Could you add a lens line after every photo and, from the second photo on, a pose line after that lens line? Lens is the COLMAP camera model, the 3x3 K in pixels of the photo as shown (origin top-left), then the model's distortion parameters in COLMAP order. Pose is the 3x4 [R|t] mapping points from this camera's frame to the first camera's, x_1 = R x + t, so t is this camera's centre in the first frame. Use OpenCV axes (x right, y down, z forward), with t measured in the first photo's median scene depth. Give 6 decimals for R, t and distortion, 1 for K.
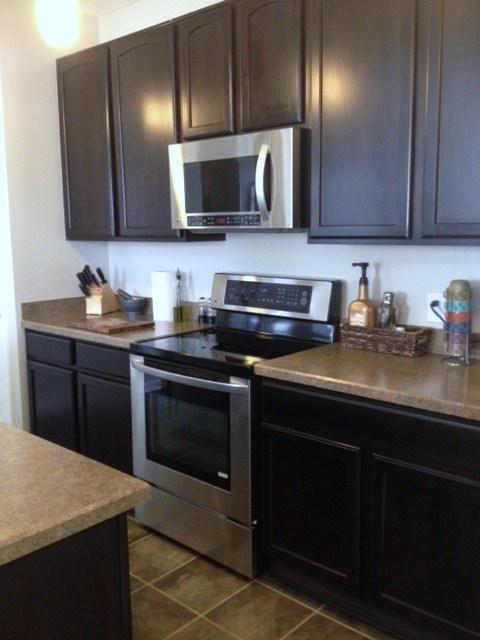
lens RADIAL K [[608.8, 0, 236.7], [0, 608.8, 316.1], [0, 0, 1]] dist [0.127746, -0.267535]
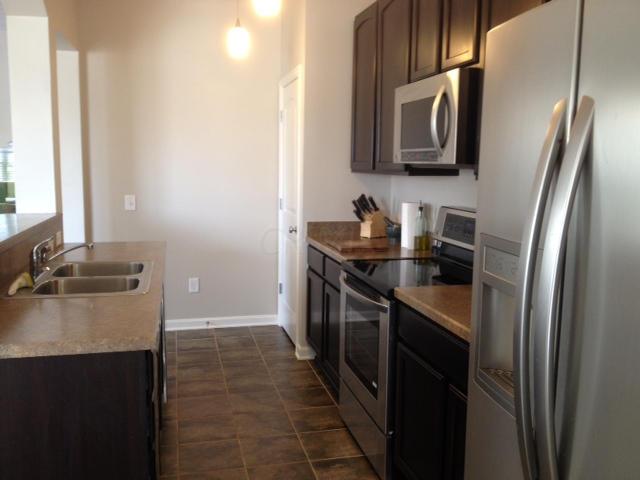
lens RADIAL K [[608.8, 0, 318.8], [0, 608.8, 243.6], [0, 0, 1]] dist [0.127746, -0.267535]
pose [[0.834737, 0.099225, -0.541634, 0.336300], [-0.106252, 0.994169, 0.018377, -0.003182], [0.540300, 0.042210, 0.840413, 0.000473]]
